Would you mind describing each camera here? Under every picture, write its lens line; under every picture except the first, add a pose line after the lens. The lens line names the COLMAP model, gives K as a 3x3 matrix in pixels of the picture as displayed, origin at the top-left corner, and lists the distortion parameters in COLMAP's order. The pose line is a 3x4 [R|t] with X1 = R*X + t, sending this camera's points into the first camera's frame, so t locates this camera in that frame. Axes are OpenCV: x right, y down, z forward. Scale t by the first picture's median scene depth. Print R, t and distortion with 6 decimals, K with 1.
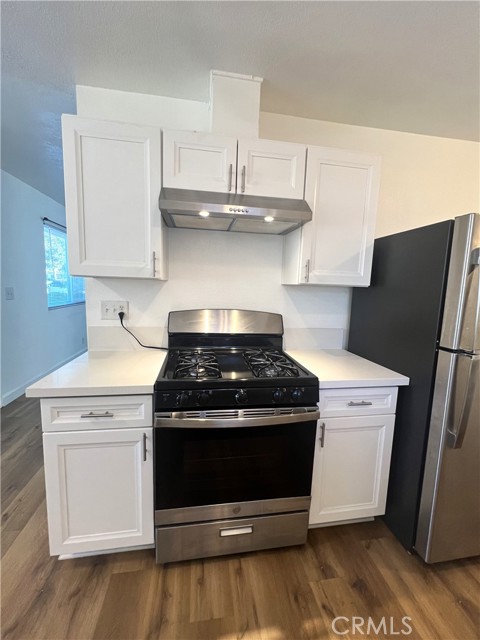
lens RADIAL K [[259.8, 0, 261.8], [0, 259.8, 314.6], [0, 0, 1]] dist [0.000073, -0.000451]
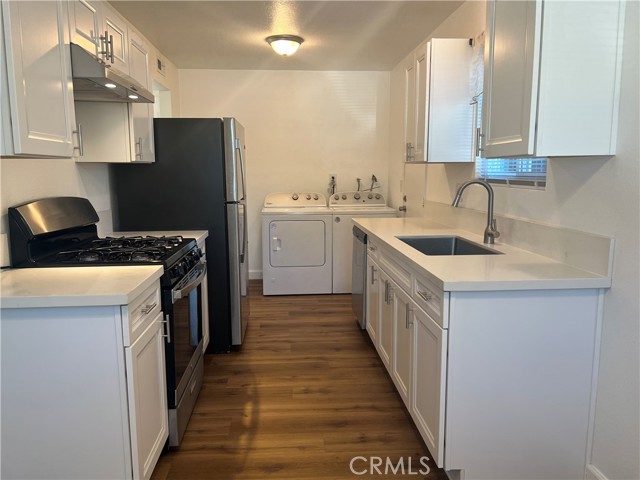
lens RADIAL K [[480.9, 0, 314.1], [0, 480.9, 243.6], [0, 0, 1]] dist [0.057343, -0.064398]
pose [[0.098615, -0.180426, 0.978633, -2.026129], [0.122440, 0.978154, 0.167999, -0.046540], [-0.987564, 0.103257, 0.118552, 0.188914]]
